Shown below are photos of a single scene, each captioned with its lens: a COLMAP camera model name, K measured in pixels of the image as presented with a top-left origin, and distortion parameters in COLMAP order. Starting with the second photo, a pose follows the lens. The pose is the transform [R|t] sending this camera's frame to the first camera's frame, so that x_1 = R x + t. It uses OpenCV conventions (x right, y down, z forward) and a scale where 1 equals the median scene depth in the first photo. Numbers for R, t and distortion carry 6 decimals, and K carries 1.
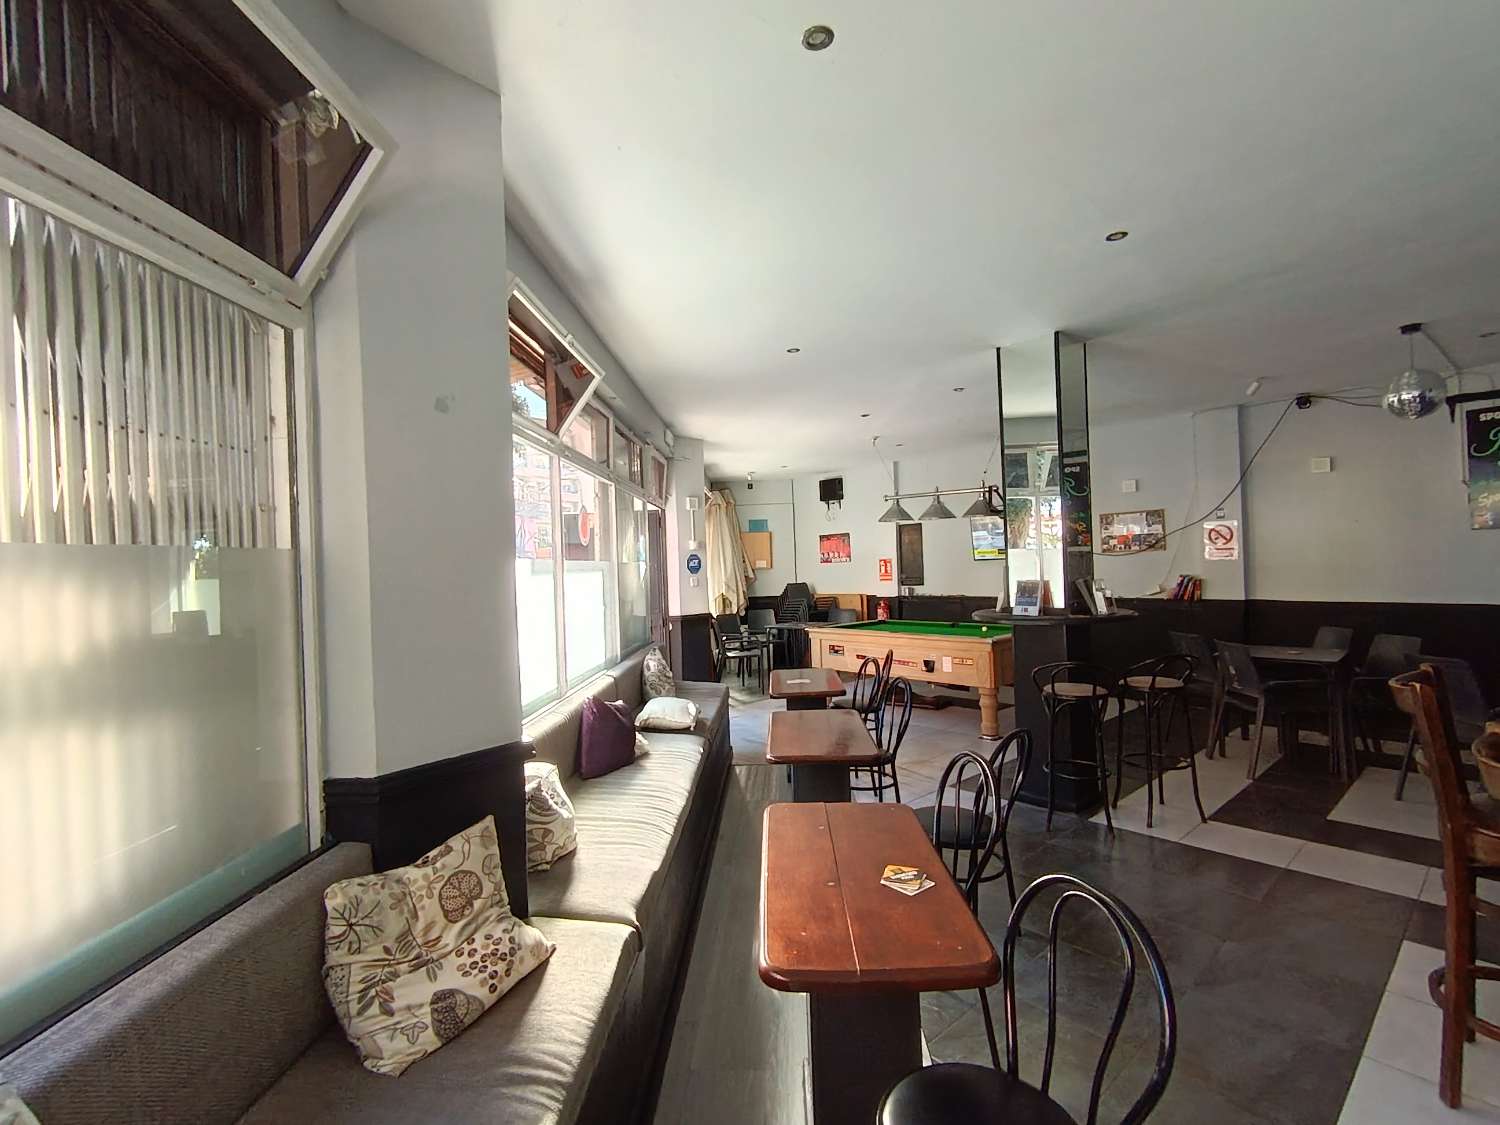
lens RADIAL K [[711.3, 0, 745.8], [0, 711.3, 564.0], [0, 0, 1]] dist [0.012266, -0.005752]
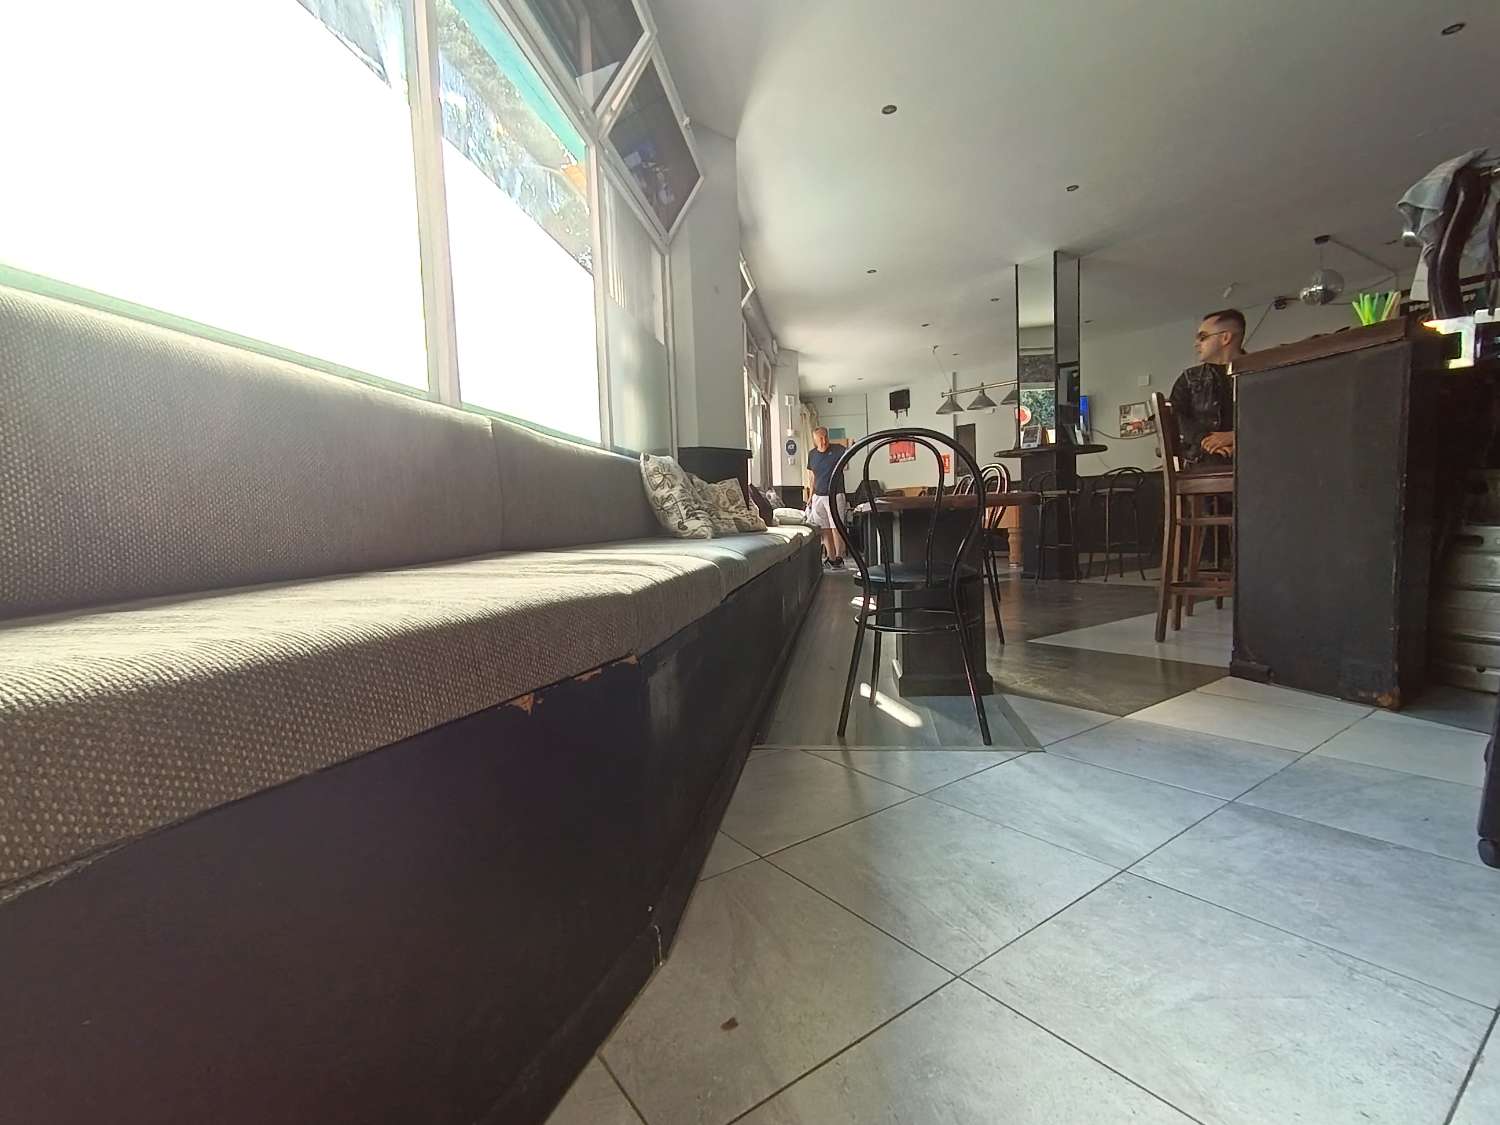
lens RADIAL K [[711.3, 0, 746.5], [0, 711.3, 560.6], [0, 0, 1]] dist [0.012266, -0.005752]
pose [[0.995453, 0.003678, -0.095181, -0.030971], [0.002560, 0.997860, 0.065330, 0.127200], [0.095217, -0.065276, 0.993314, -0.336772]]
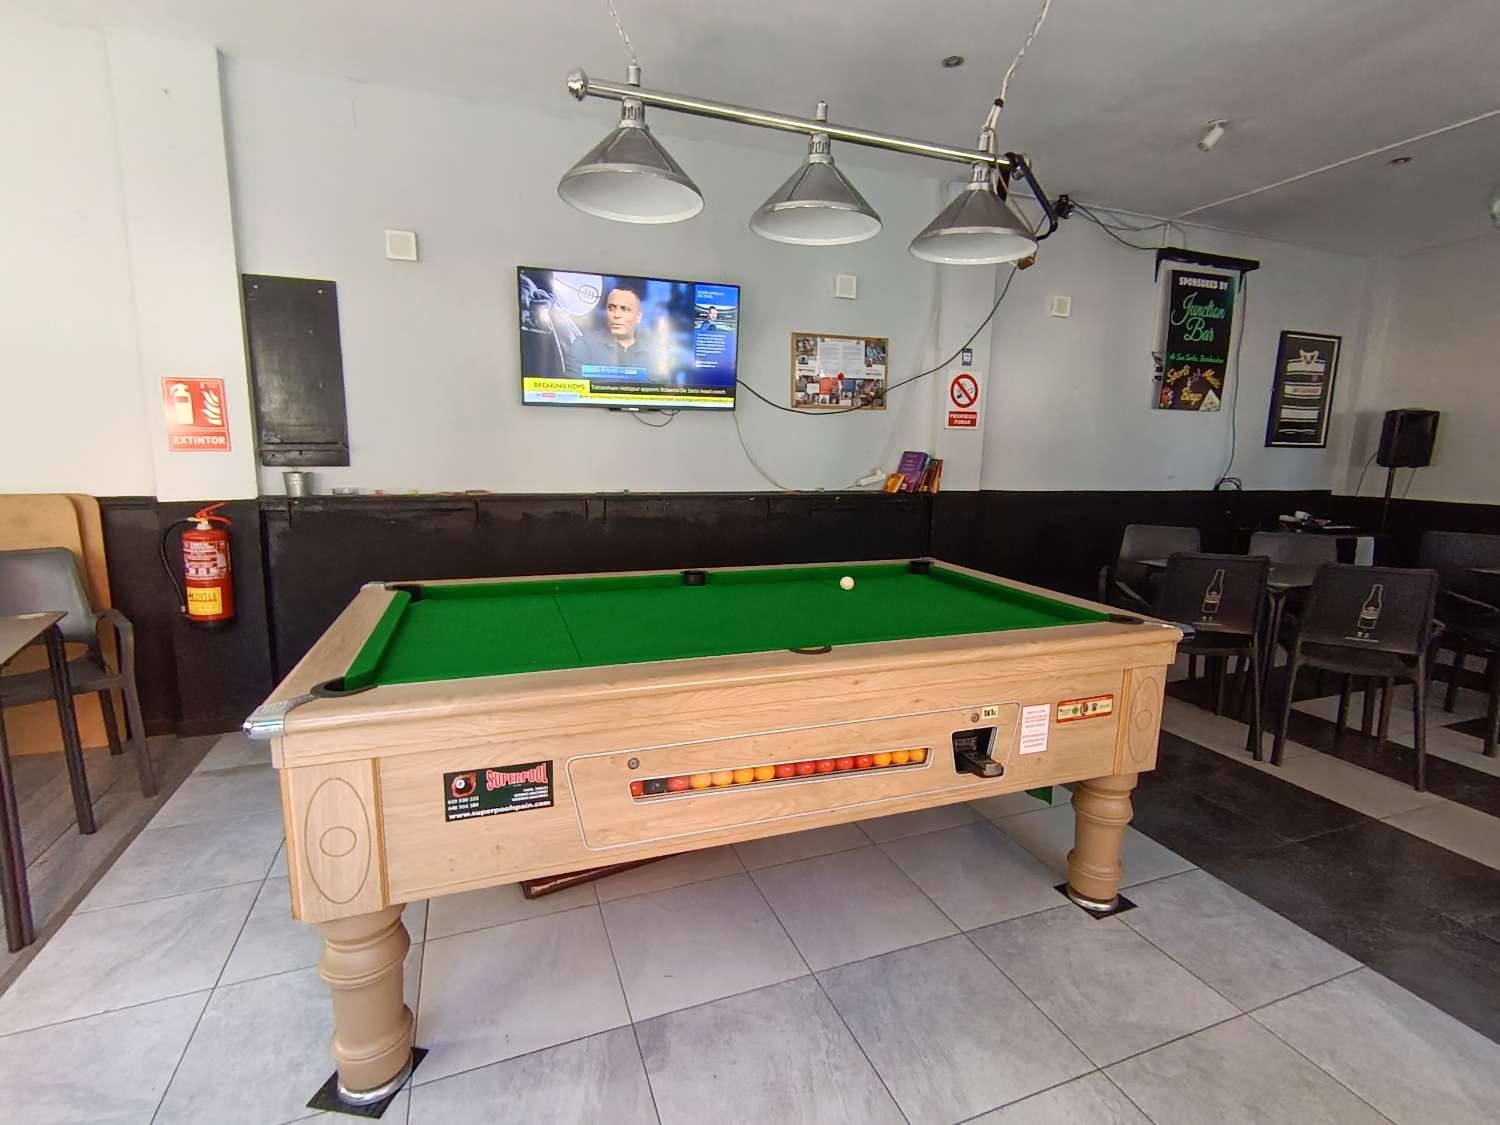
lens RADIAL K [[711.3, 0, 761.2], [0, 711.3, 561.3], [0, 0, 1]] dist [0.012266, -0.005752]
pose [[0.353964, -0.109375, 0.928841, -0.020133], [-0.027732, 0.991474, 0.127318, 0.034714], [-0.934848, -0.070825, 0.347913, 0.913253]]
